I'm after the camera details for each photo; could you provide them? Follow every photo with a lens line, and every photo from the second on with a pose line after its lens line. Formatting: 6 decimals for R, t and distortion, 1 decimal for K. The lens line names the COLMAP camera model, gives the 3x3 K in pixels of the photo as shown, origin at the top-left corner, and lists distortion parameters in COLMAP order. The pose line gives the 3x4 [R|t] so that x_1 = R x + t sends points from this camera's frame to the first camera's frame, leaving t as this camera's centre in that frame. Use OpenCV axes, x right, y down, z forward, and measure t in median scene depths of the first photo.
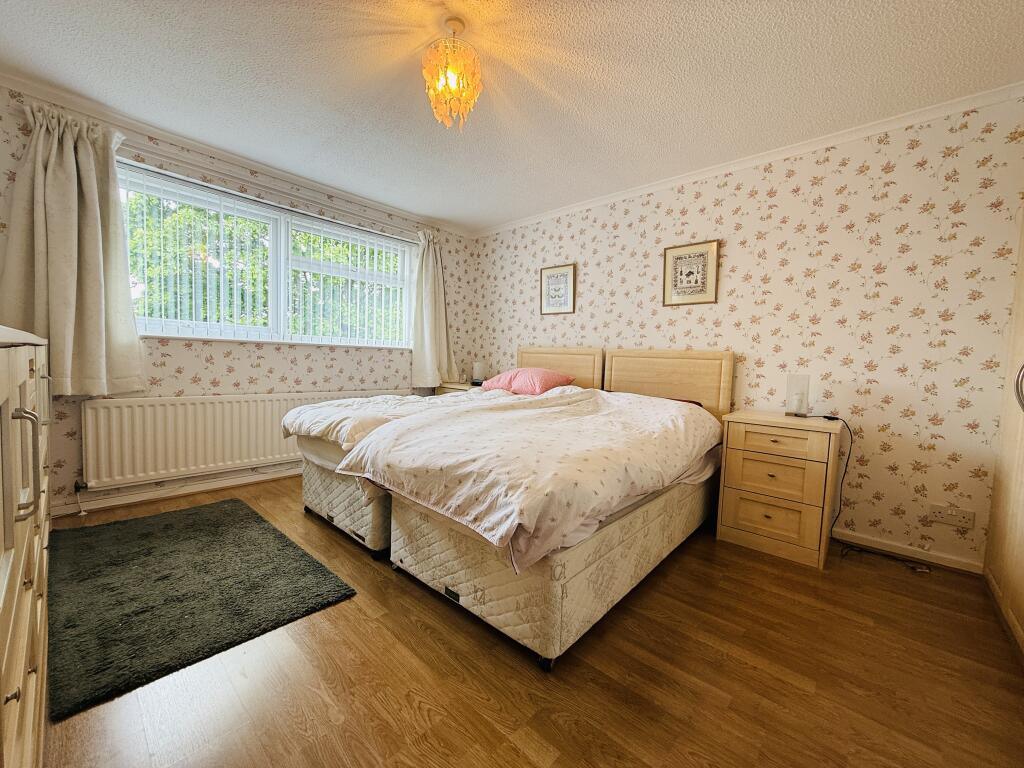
lens RADIAL K [[407.1, 0, 514.6], [0, 407.1, 380.2], [0, 0, 1]] dist [0.000392, 0.000226]
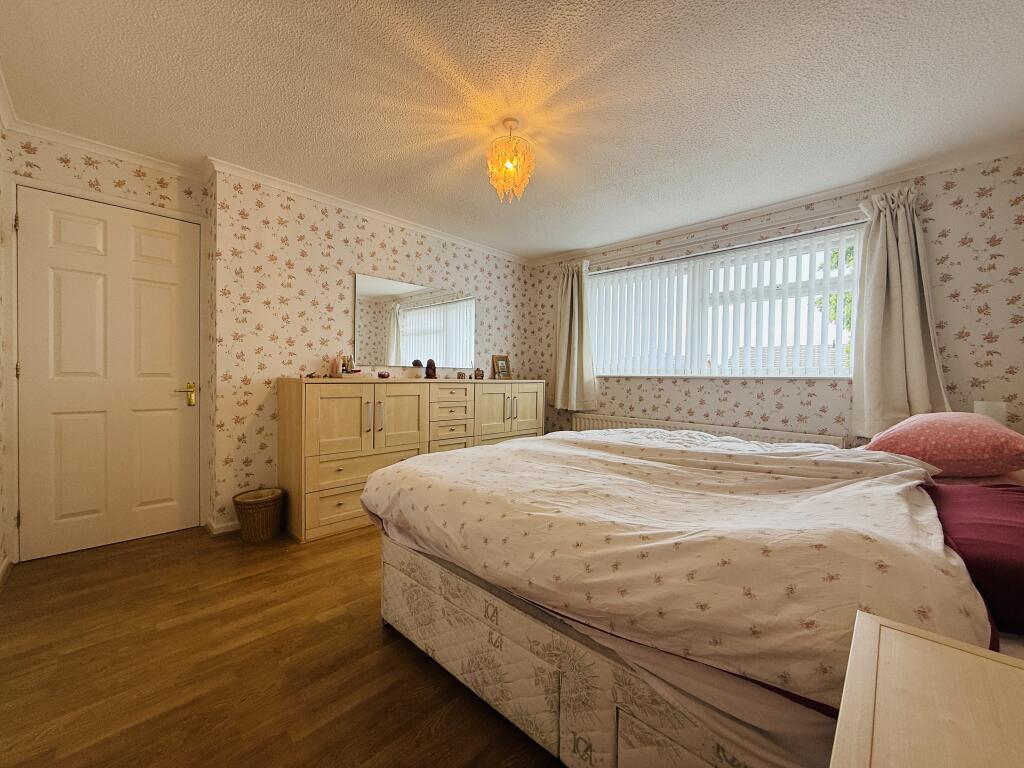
lens RADIAL K [[407.1, 0, 515.2], [0, 407.1, 386.2], [0, 0, 1]] dist [0.000392, 0.000226]
pose [[-0.038381, -0.021904, -0.999023, 0.556264], [-0.075264, 0.996983, -0.018968, -0.010683], [0.996425, 0.074462, -0.039914, 0.586869]]
